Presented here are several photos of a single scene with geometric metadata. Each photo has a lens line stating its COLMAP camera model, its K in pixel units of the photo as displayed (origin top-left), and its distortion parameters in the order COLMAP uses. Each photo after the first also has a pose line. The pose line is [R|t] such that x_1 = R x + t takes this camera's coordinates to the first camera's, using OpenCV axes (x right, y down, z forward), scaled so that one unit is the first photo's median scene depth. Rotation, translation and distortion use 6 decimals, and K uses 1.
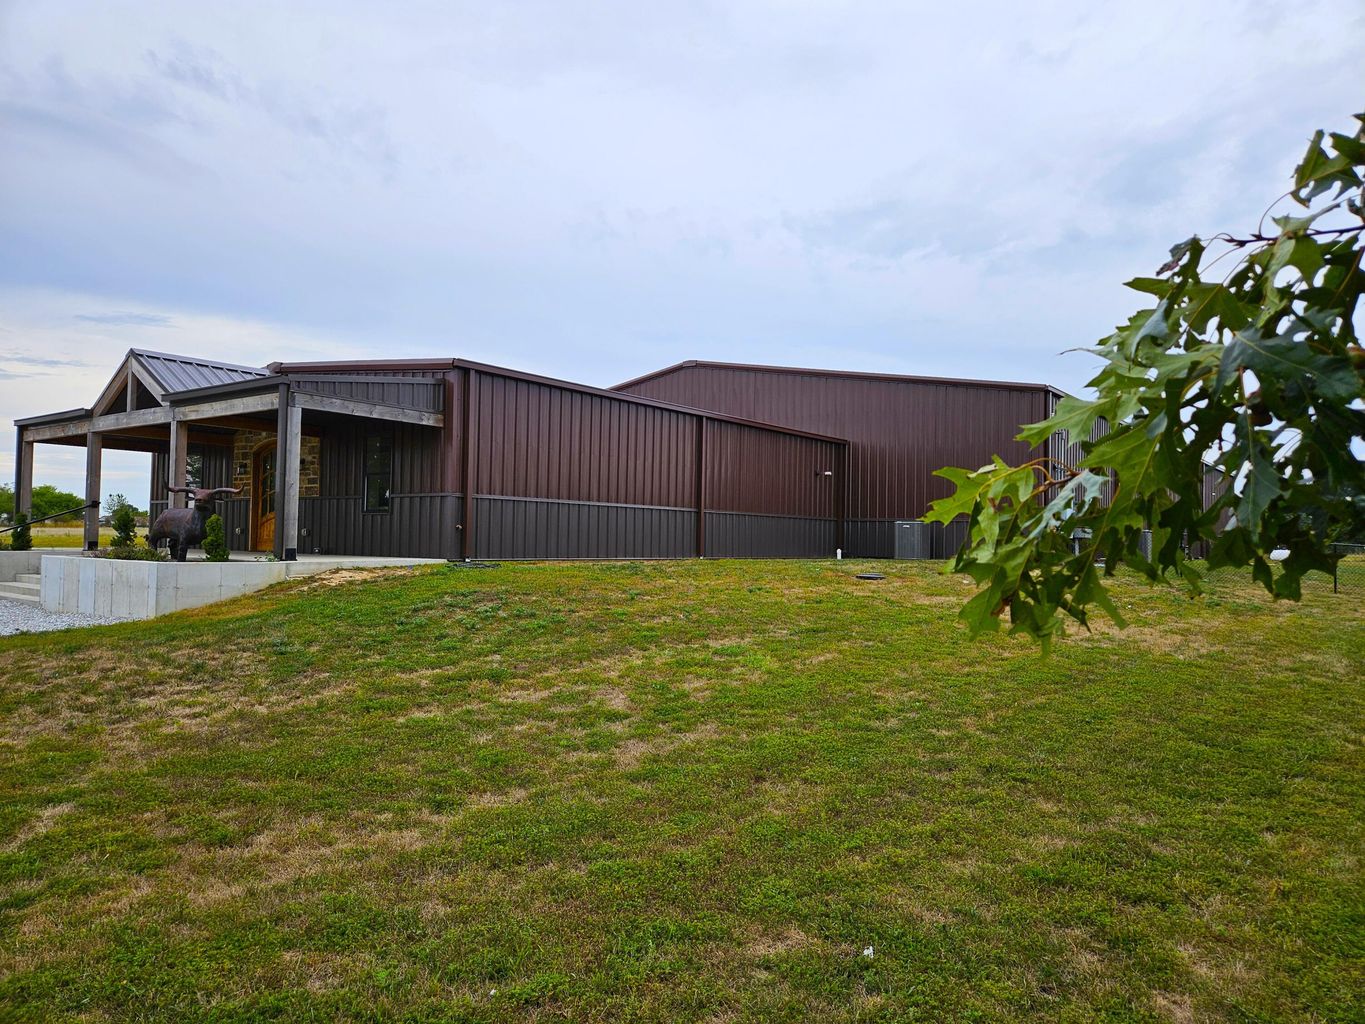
lens RADIAL K [[935.1, 0, 674.6], [0, 935.1, 517.7], [0, 0, 1]] dist [0.058681, -0.005018]
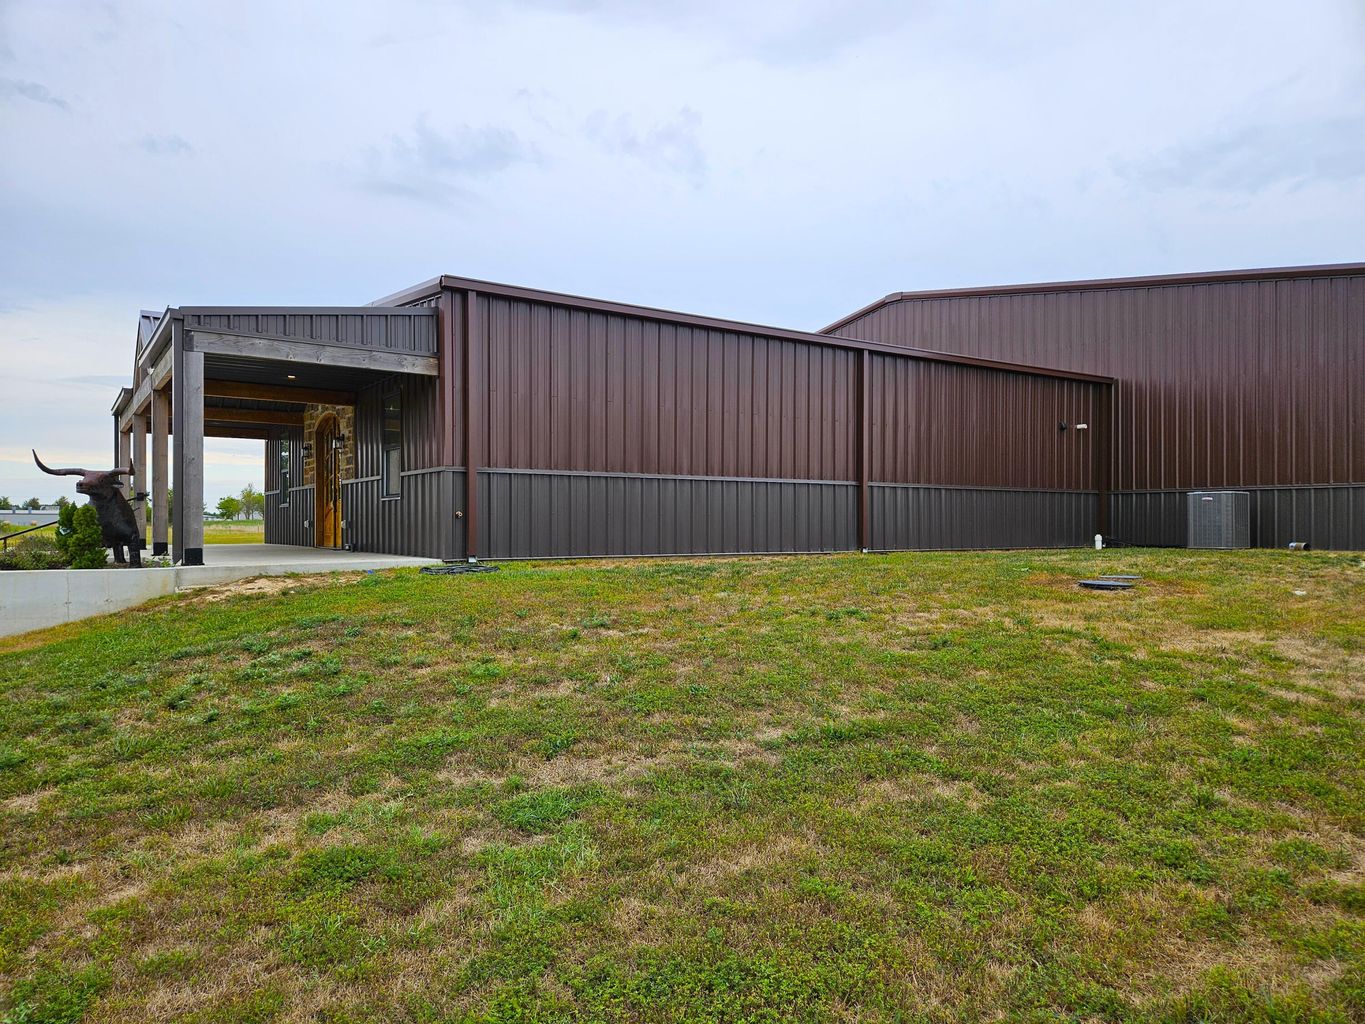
lens RADIAL K [[935.1, 0, 690.8], [0, 935.1, 516.6], [0, 0, 1]] dist [0.058681, -0.005018]
pose [[0.952355, -0.021162, -0.304257, 0.117718], [0.024996, 0.999650, 0.008713, 0.007731], [0.303966, -0.015903, 0.952550, 0.283738]]
